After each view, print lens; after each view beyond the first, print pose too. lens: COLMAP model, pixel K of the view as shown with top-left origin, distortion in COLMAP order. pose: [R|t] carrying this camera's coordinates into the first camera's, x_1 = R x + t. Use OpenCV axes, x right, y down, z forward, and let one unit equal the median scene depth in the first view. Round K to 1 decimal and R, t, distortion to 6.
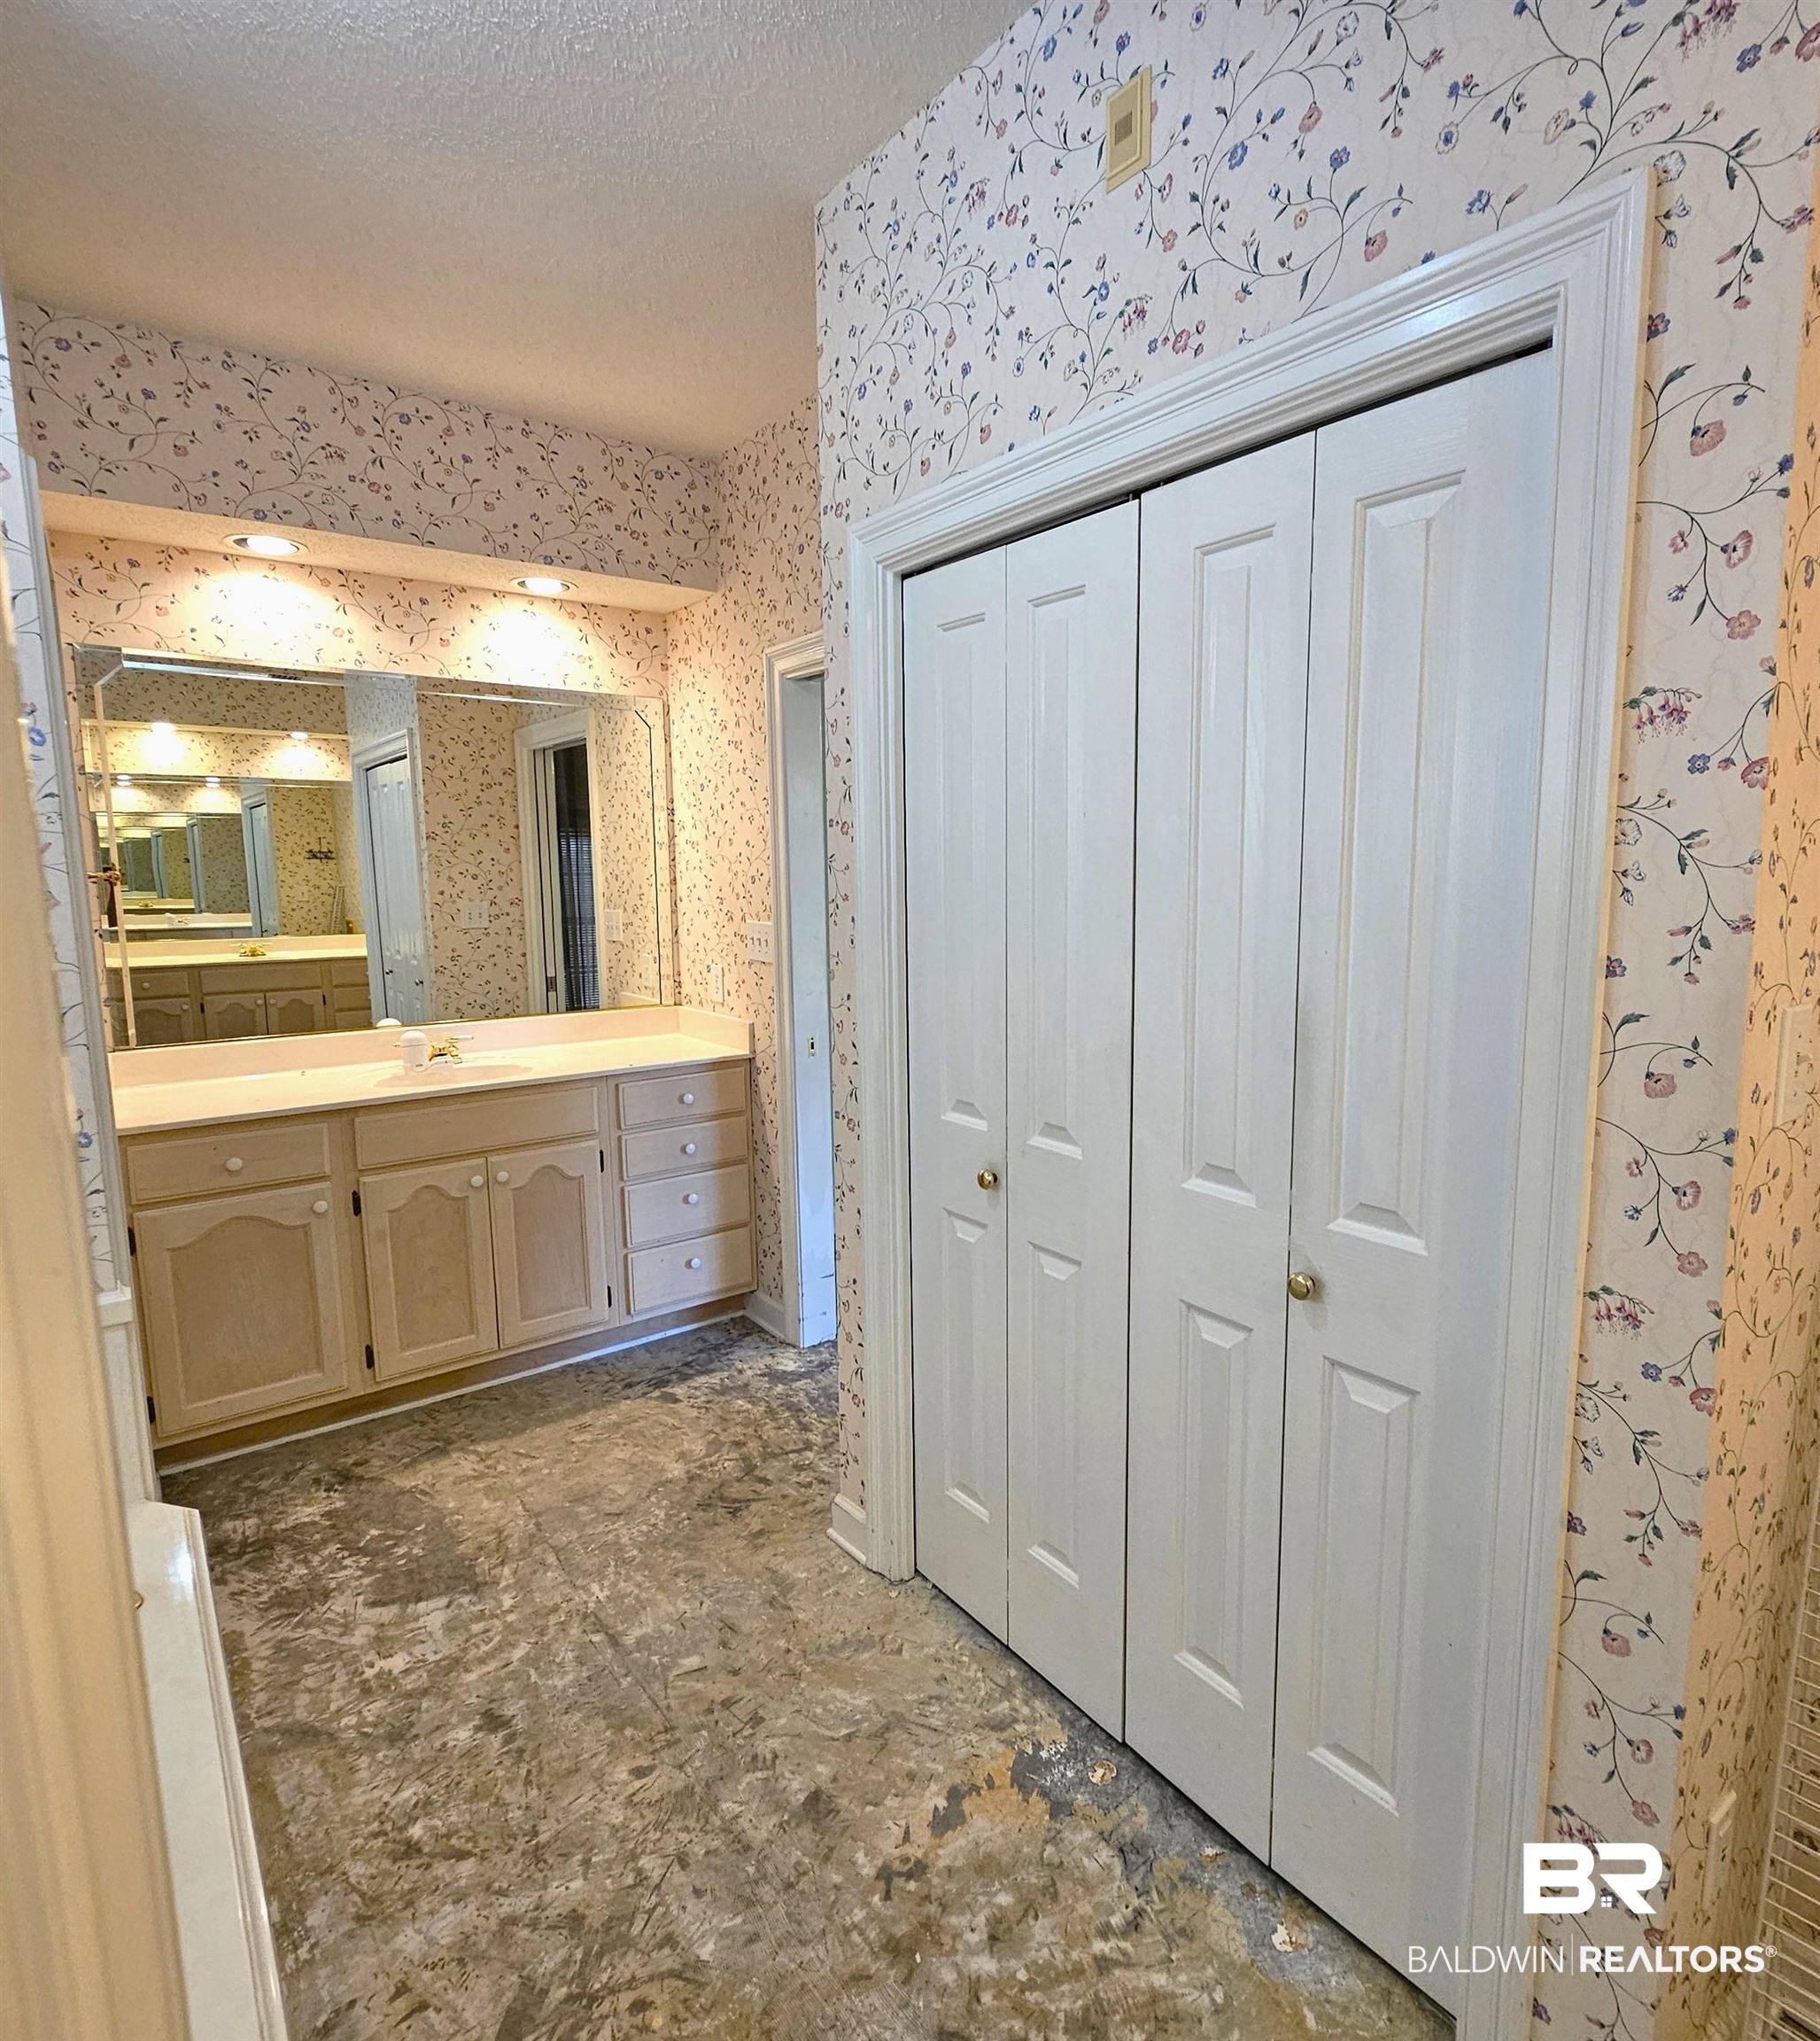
lens RADIAL K [[1102.8, 0, 920.0], [0, 1102.8, 1020.0], [0, 0, 1]] dist [0.002412, 0.000308]
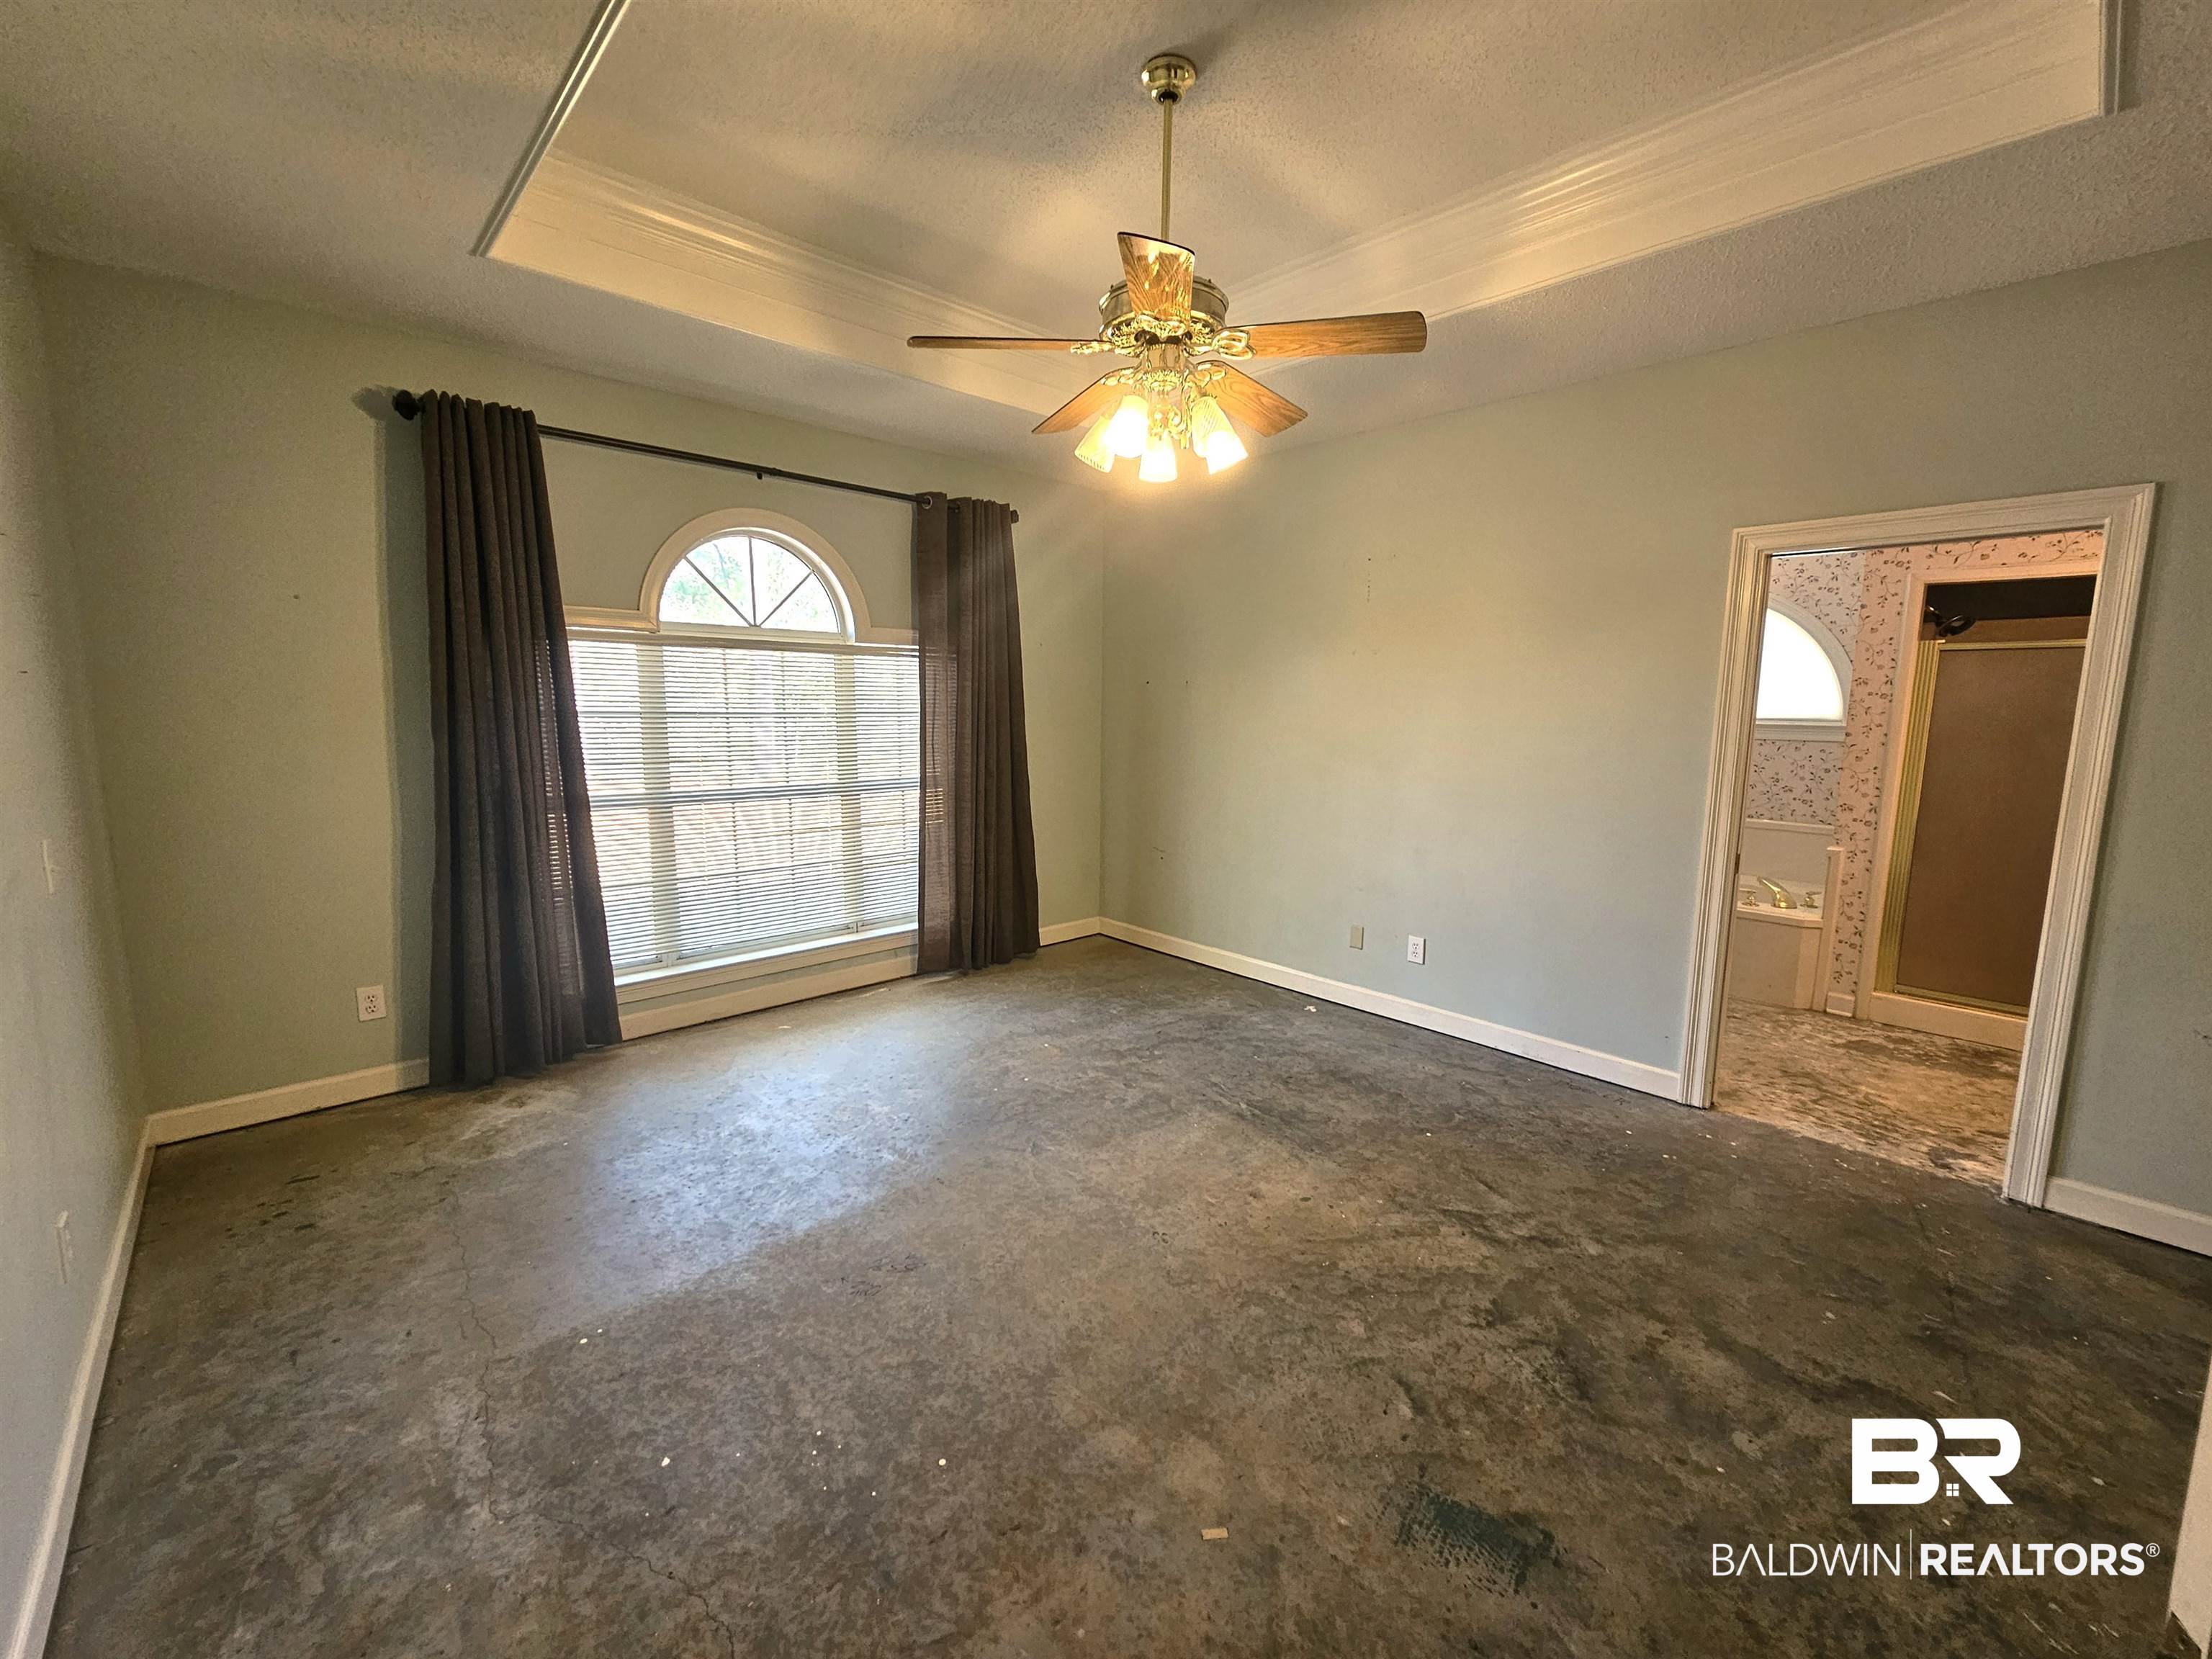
lens RADIAL K [[901.0, 0, 1092.9], [0, 901.0, 827.1], [0, 0, 1]] dist [0.003442, 0.000242]
pose [[-0.995270, 0.012442, -0.096348, 1.705141], [-0.013578, 0.964217, 0.264767, -0.489341], [0.096195, 0.264823, -0.959487, 3.436363]]
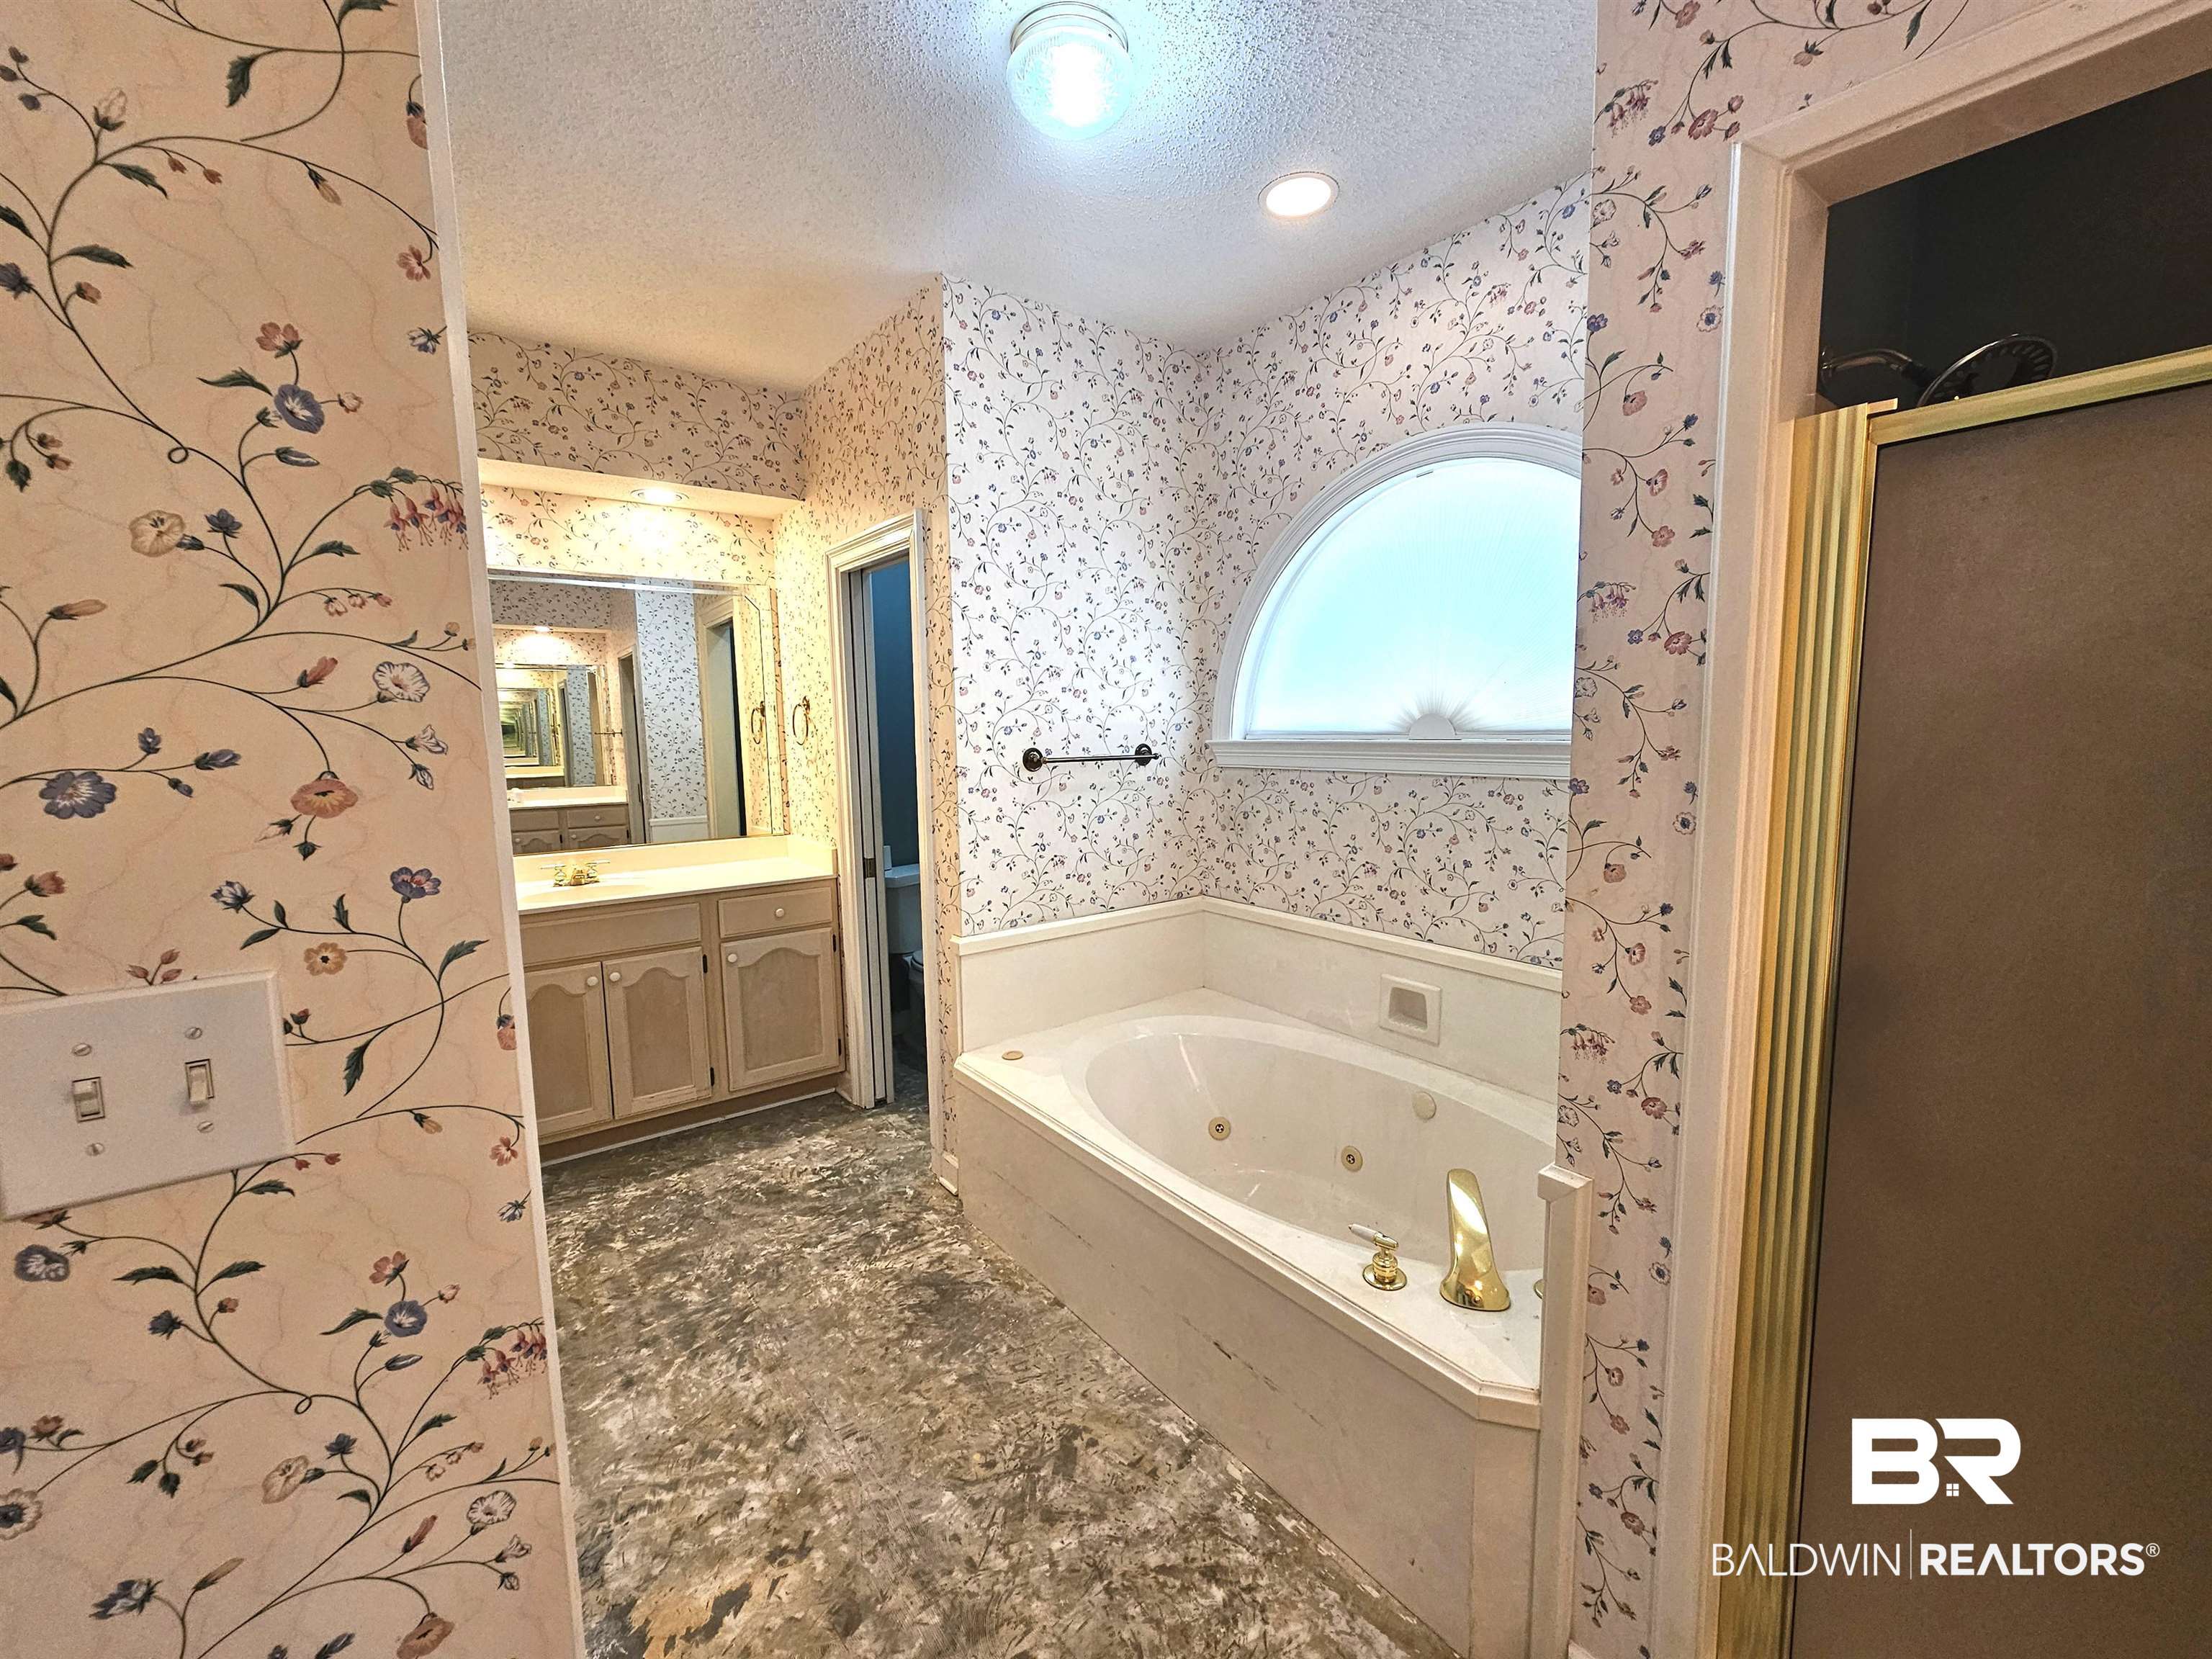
lens RADIAL K [[901.0, 0, 1106.6], [0, 901.0, 825.3], [0, 0, 1]] dist [0.003442, 0.000242]
pose [[-0.999392, 0.028344, -0.020299, -0.363030], [0.022520, 0.969323, 0.244756, -0.238991], [0.026614, 0.244150, -0.969372, 1.750704]]
